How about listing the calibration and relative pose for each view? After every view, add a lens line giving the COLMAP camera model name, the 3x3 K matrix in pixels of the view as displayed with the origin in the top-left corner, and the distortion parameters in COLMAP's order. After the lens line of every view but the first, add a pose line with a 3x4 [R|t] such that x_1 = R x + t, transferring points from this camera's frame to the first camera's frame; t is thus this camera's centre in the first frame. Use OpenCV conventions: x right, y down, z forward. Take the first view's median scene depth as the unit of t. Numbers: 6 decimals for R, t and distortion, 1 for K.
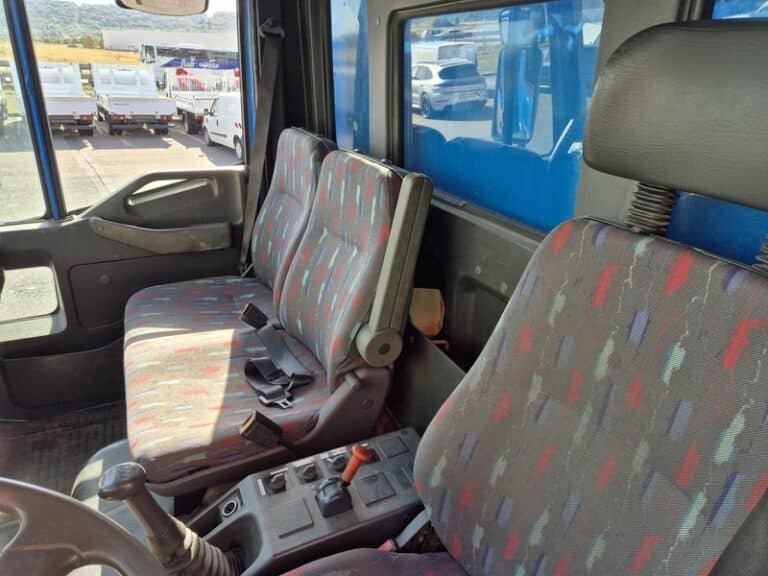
lens RADIAL K [[516.9, 0, 387.8], [0, 516.9, 284.9], [0, 0, 1]] dist [0.062333, -0.054586]
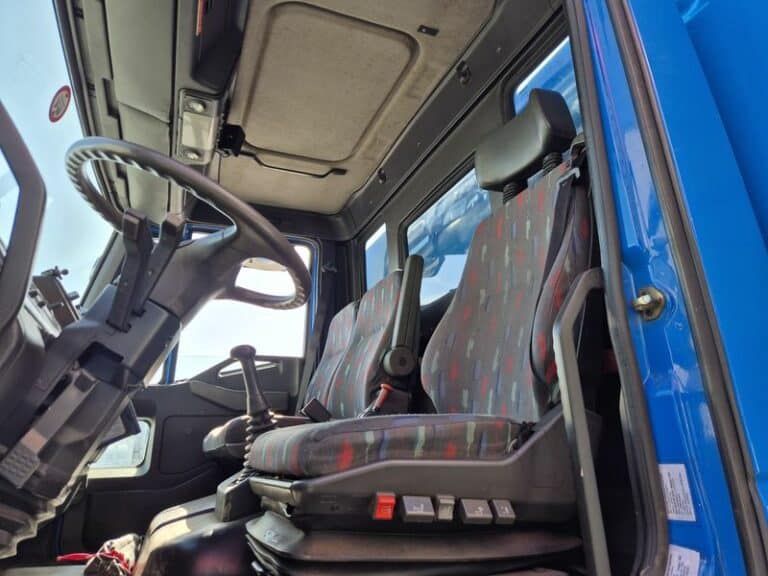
lens RADIAL K [[516.9, 0, 387.6], [0, 516.9, 285.7], [0, 0, 1]] dist [0.062333, -0.054586]
pose [[0.997302, -0.064473, -0.035108, 0.018574], [0.026512, 0.762262, -0.646725, 0.936978], [0.068457, 0.644049, 0.761915, -0.280654]]
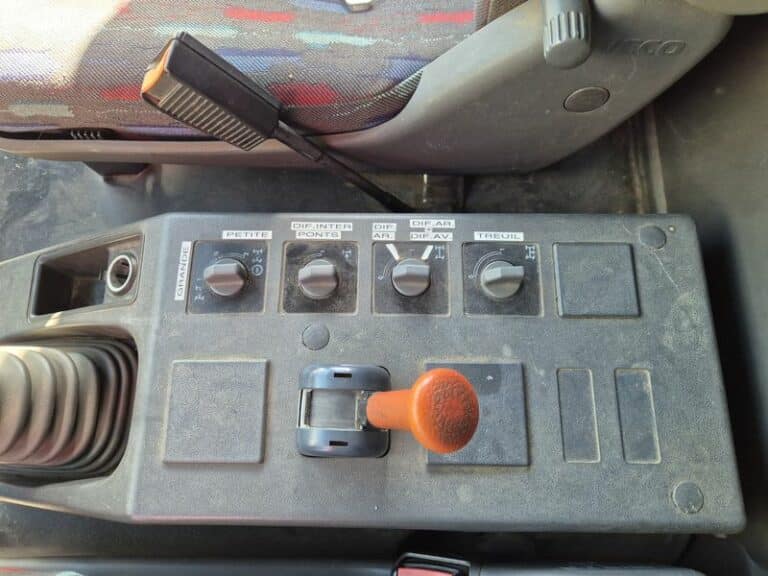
lens RADIAL K [[516.9, 0, 382.6], [0, 516.9, 285.4], [0, 0, 1]] dist [0.062333, -0.054586]
pose [[0.898642, 0.414086, -0.144828, -0.061091], [-0.154039, 0.606977, 0.779648, 0.090619], [0.410749, -0.678315, 0.609240, 0.776106]]
